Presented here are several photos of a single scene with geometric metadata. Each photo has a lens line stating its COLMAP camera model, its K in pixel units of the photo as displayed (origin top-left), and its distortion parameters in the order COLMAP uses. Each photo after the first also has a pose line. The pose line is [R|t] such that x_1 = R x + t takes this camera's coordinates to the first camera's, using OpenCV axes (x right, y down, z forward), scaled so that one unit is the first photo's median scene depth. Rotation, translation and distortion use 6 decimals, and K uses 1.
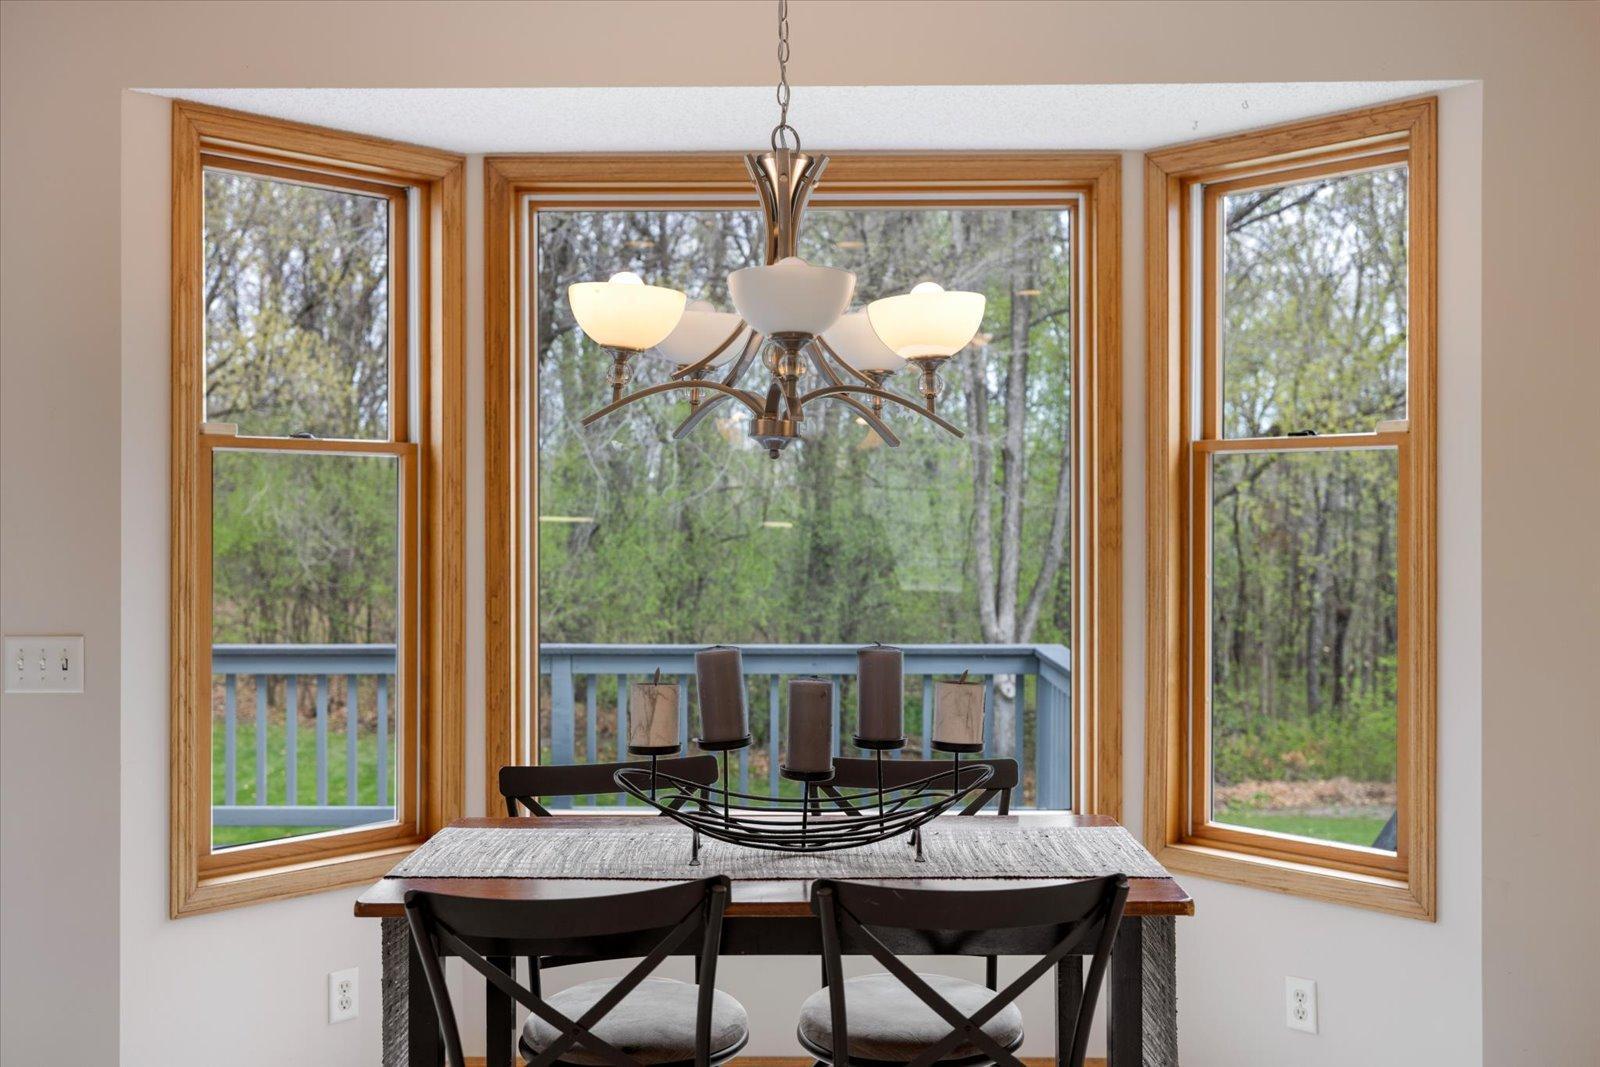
lens RADIAL K [[1572.3, 0, 799.7], [0, 1572.3, 522.3], [0, 0, 1]] dist [0.014133, 0.000000]
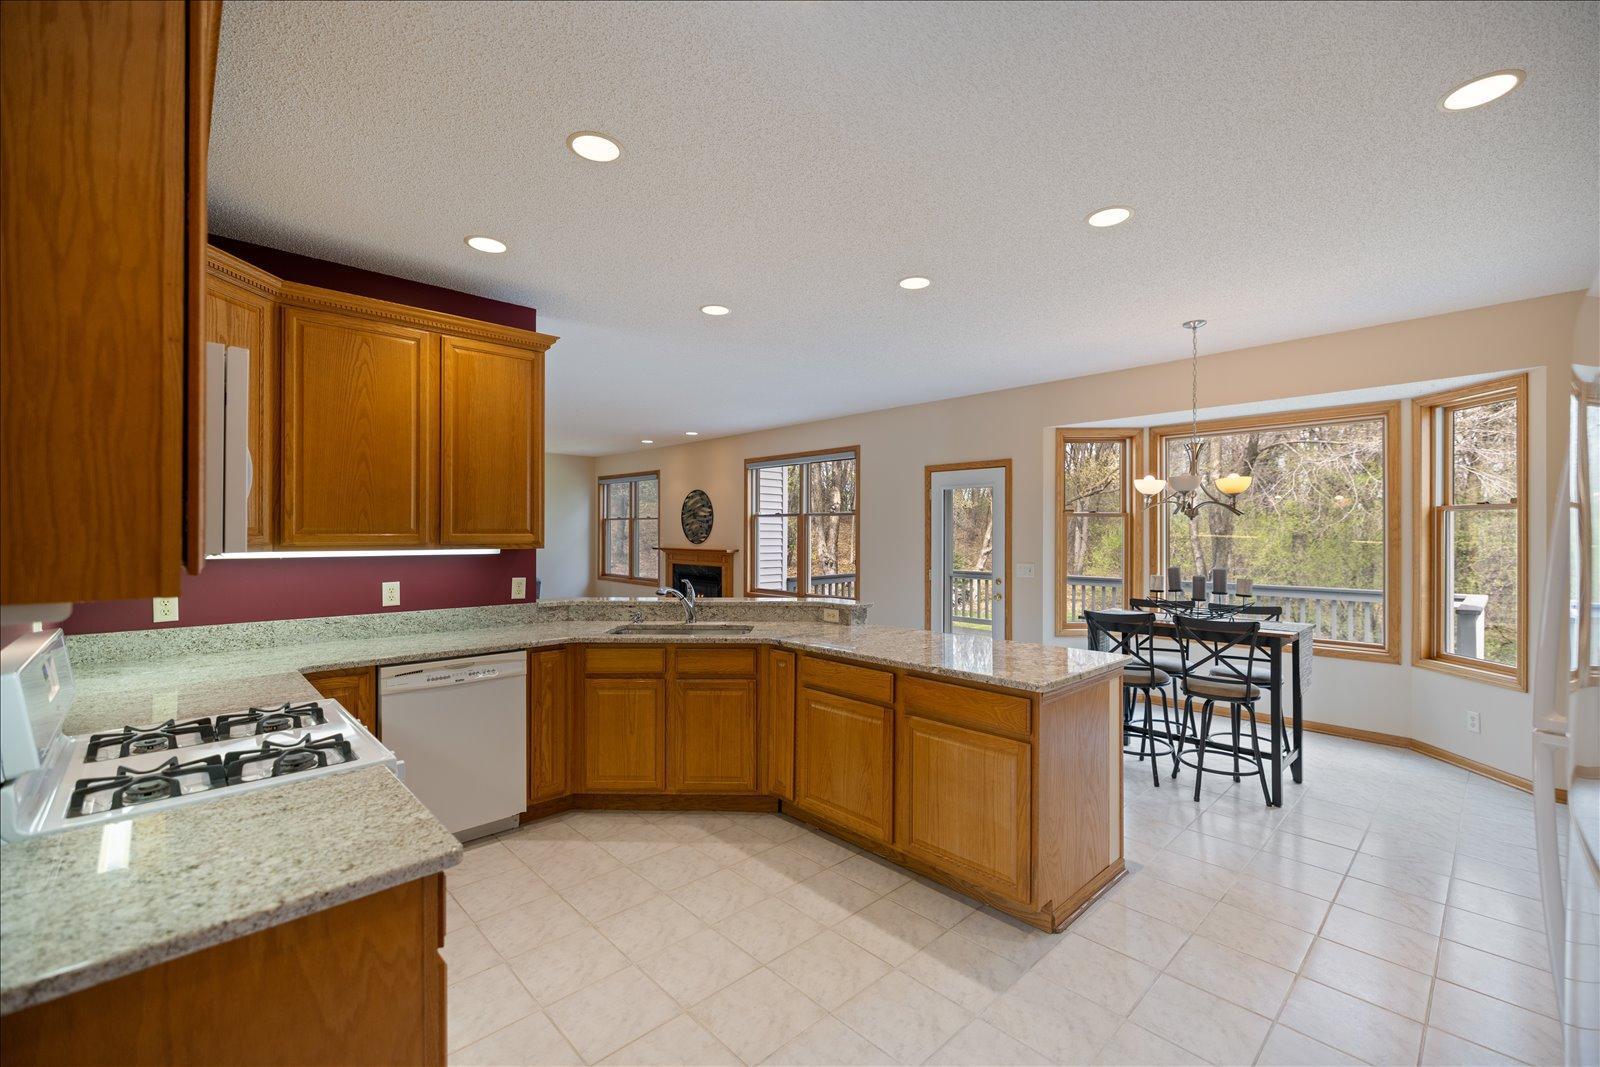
lens RADIAL K [[695.4, 0, 801.5], [0, 695.4, 529.2], [0, 0, 1]] dist [0.001363, 0.000105]
pose [[0.697654, -0.001697, -0.716433, 0.345509], [-0.003345, 0.999979, -0.005626, -0.003203], [0.716427, 0.006321, 0.697633, -0.570245]]
